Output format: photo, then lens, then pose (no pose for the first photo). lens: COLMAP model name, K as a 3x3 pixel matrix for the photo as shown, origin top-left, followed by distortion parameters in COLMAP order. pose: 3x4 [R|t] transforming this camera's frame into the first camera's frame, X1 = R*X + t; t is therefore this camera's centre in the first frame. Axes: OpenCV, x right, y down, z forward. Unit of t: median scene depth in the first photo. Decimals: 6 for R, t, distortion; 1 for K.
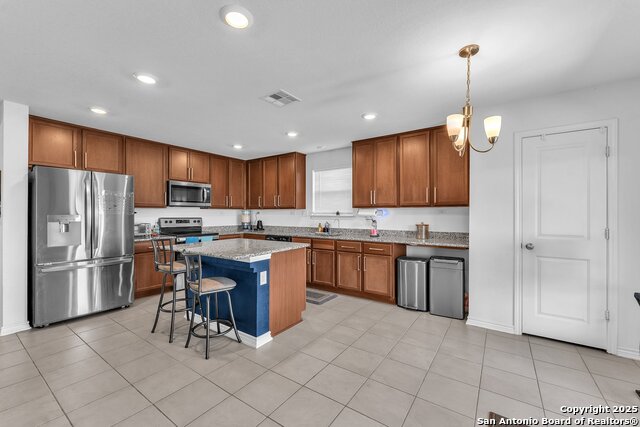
lens RADIAL K [[260.2, 0, 320.8], [0, 260.2, 215.3], [0, 0, 1]] dist [0.003157, -0.000129]
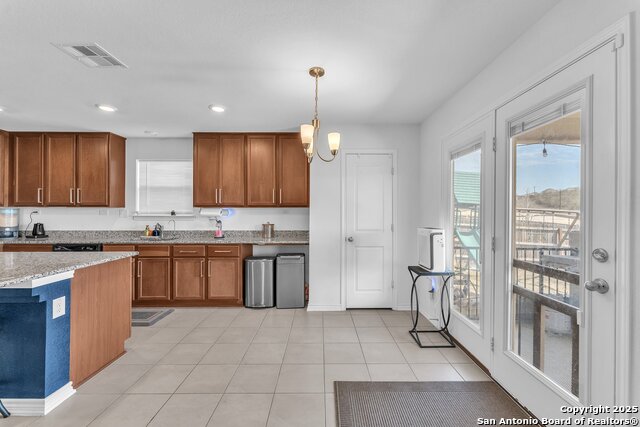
lens RADIAL K [[260.2, 0, 319.4], [0, 260.2, 212.9], [0, 0, 1]] dist [0.003157, -0.000129]
pose [[0.819411, 0.002142, 0.573202, -0.044691], [0.002549, 0.999970, -0.007381, -0.000812], [-0.573200, 0.007509, 0.819381, 0.034013]]
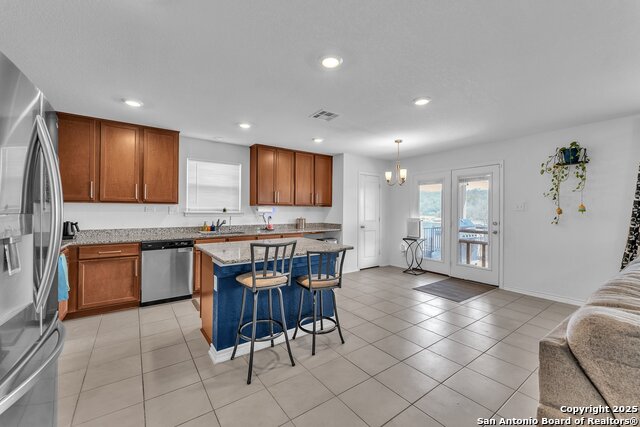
lens RADIAL K [[260.2, 0, 319.2], [0, 260.2, 210.2], [0, 0, 1]] dist [0.003157, -0.000129]
pose [[0.335565, 0.003457, 0.942011, -1.034228], [0.001036, 0.999991, -0.004039, -0.005104], [-0.942017, 0.002331, 0.335558, 0.500506]]
